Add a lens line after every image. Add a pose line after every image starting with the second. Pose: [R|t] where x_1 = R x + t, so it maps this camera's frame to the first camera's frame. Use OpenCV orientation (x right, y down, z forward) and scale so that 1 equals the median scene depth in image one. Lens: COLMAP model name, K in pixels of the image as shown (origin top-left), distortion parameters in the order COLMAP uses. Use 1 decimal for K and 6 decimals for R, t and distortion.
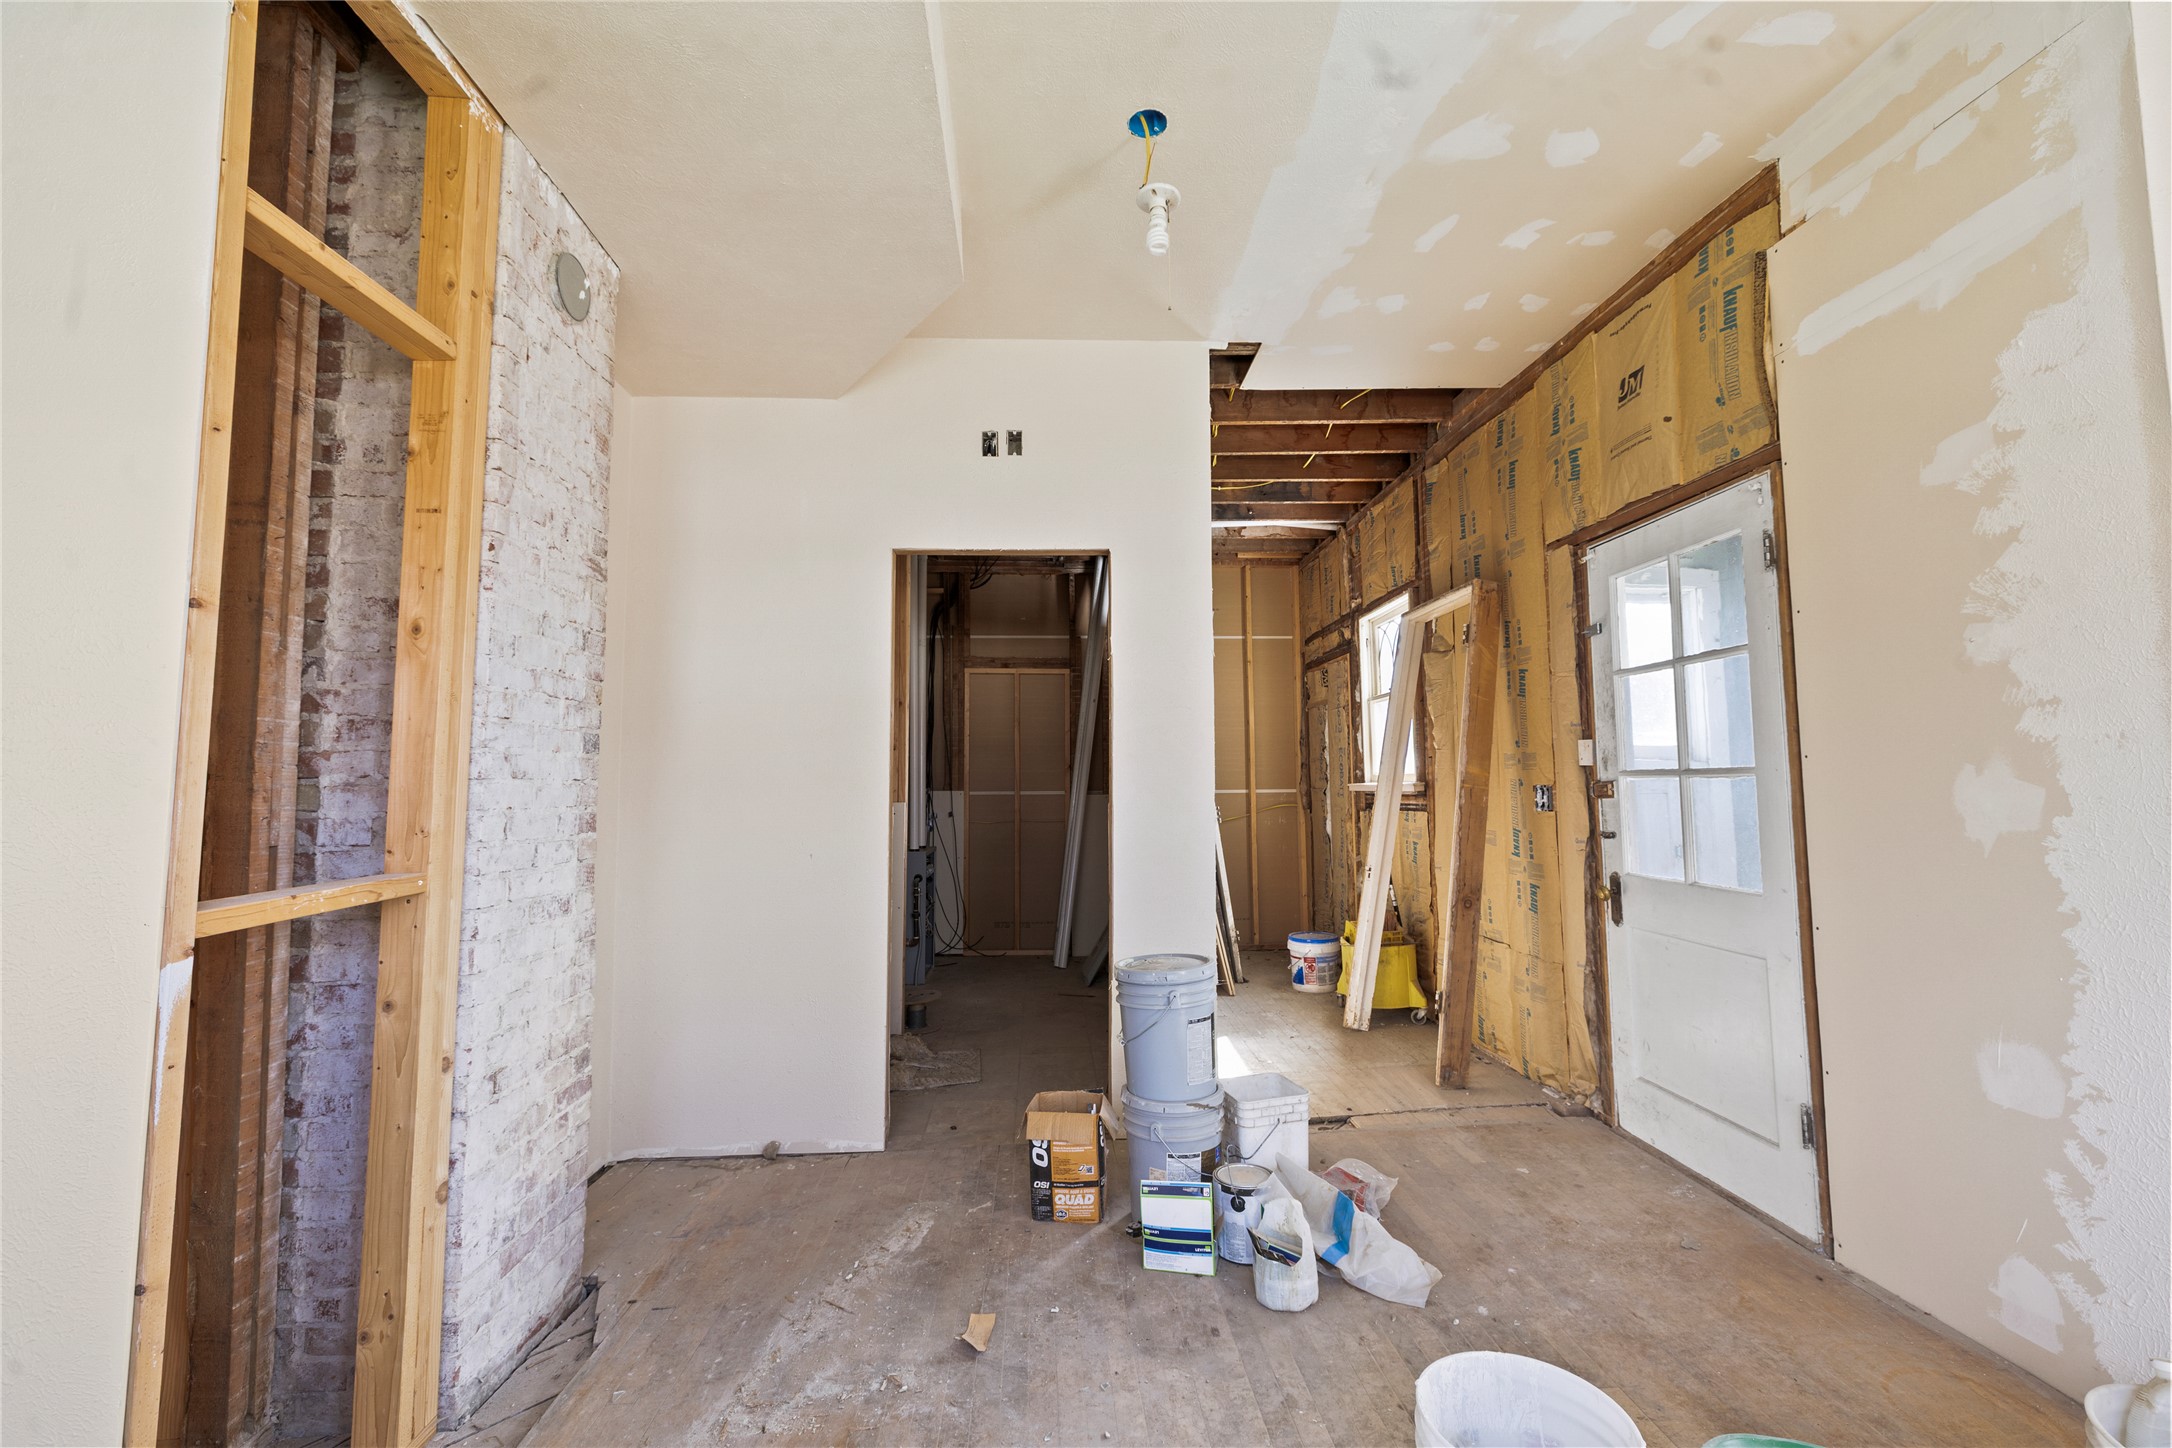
lens RADIAL K [[906.2, 0, 1088.9], [0, 906.2, 719.1], [0, 0, 1]] dist [0.000444, 0.000144]
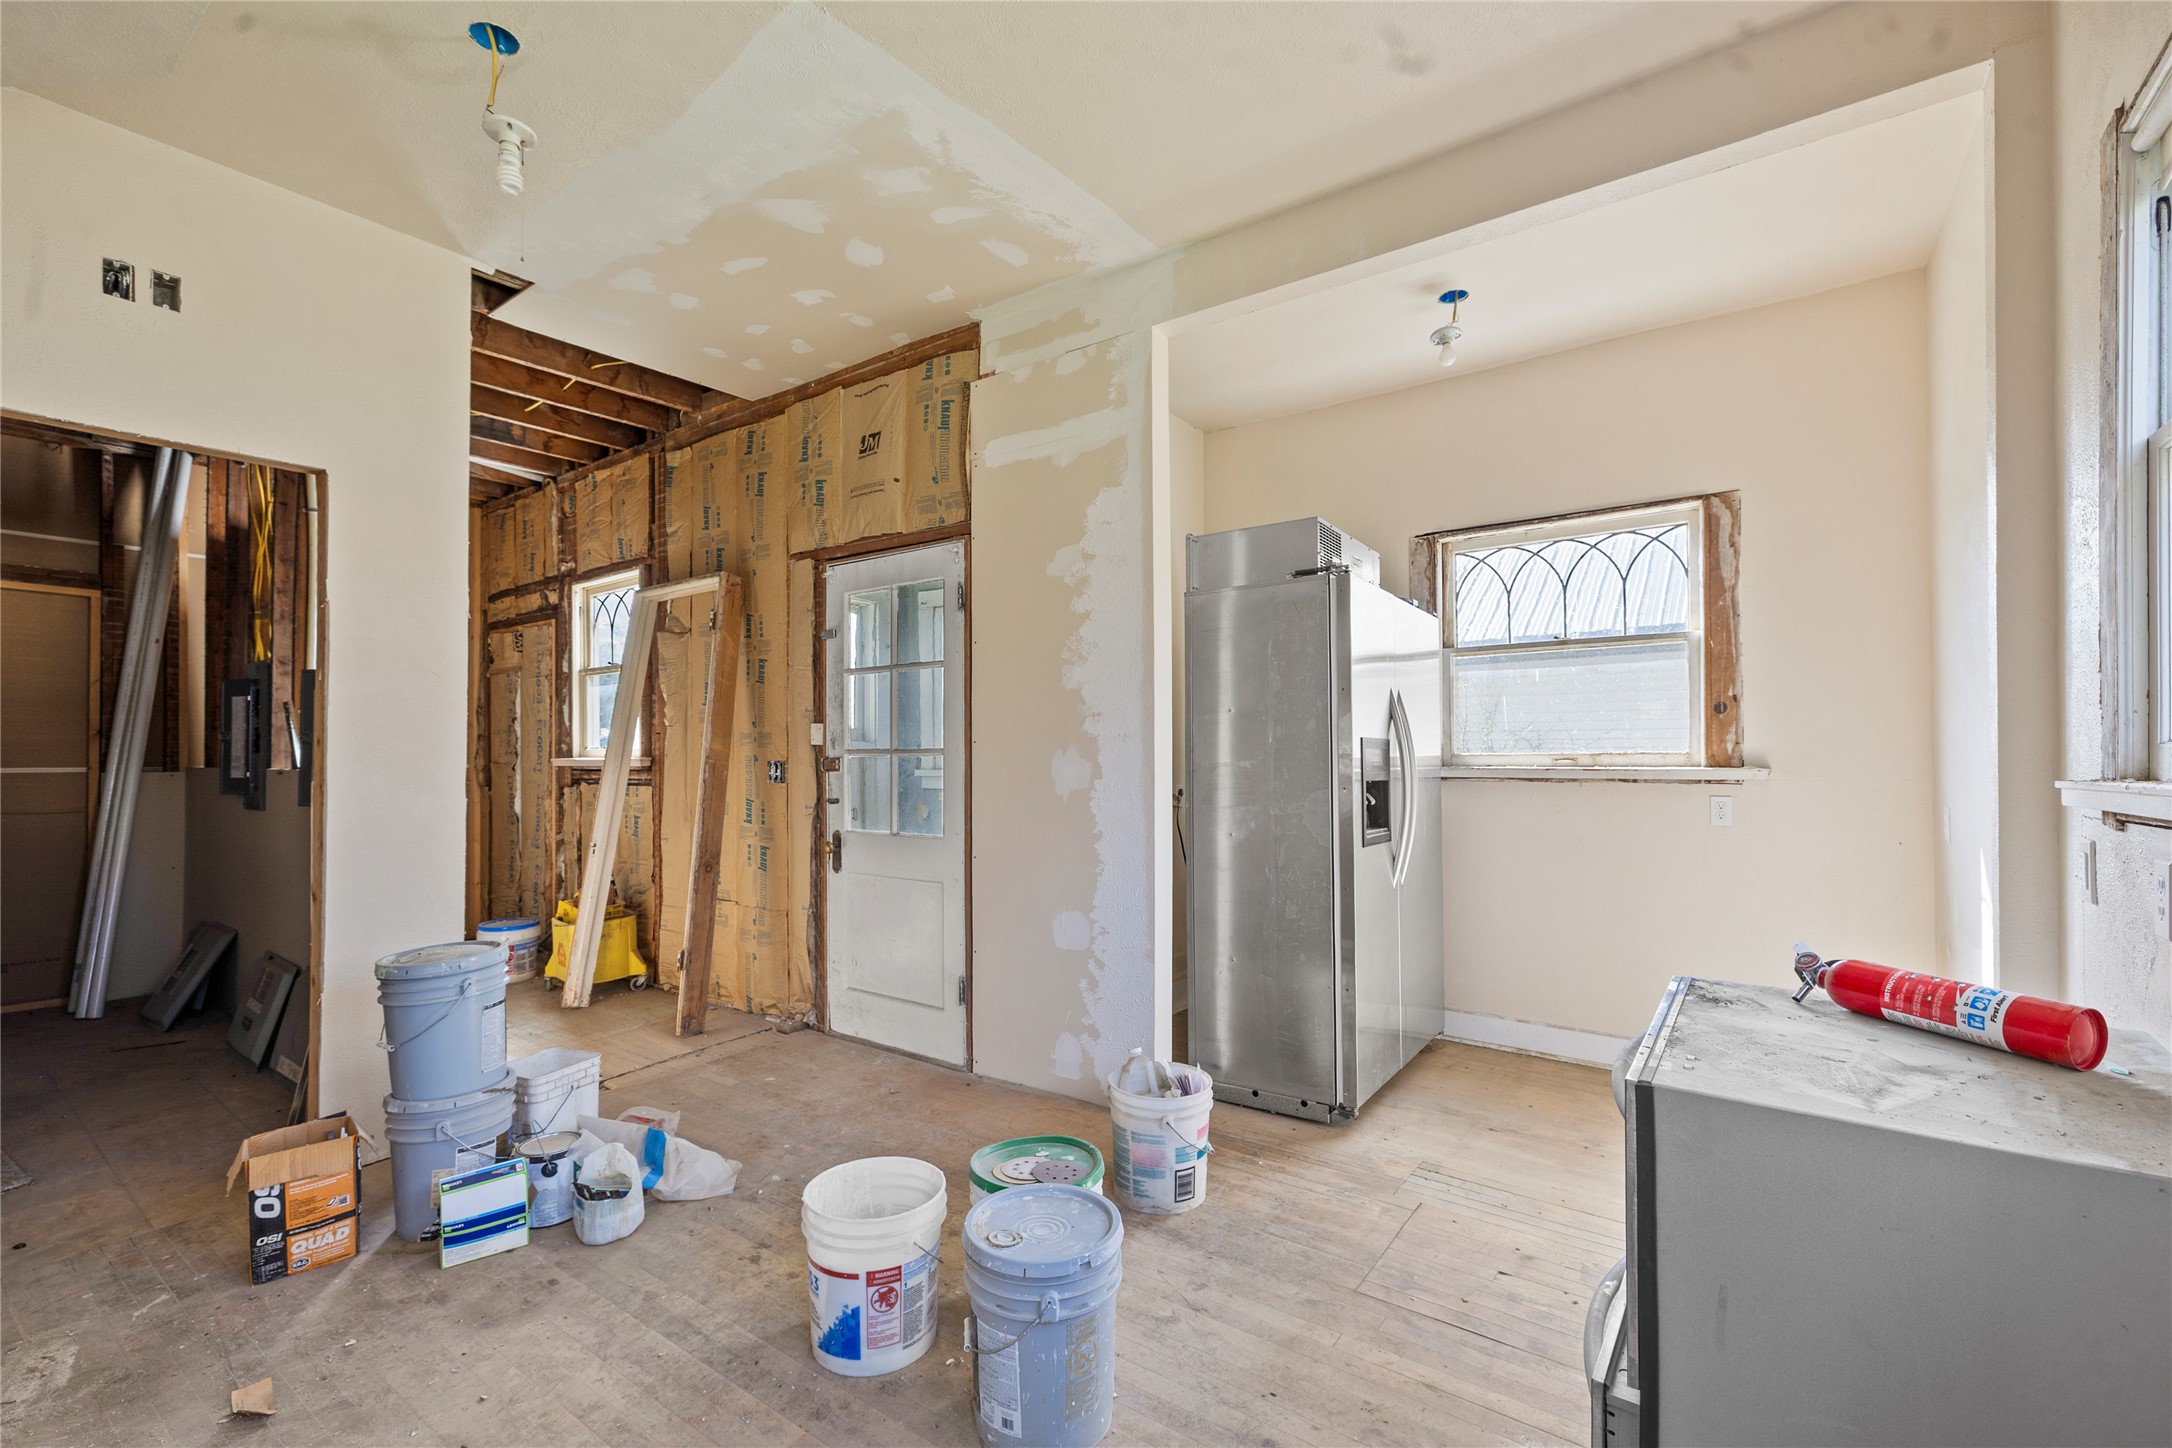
lens RADIAL K [[936.5, 0, 1087.7], [0, 936.5, 747.7], [0, 0, 1]] dist [0.001329, 0.000366]
pose [[0.631878, 0.012536, 0.774966, -0.205232], [-0.058825, 0.997761, 0.031824, -0.006571], [-0.772832, -0.065696, 0.631201, -0.076982]]
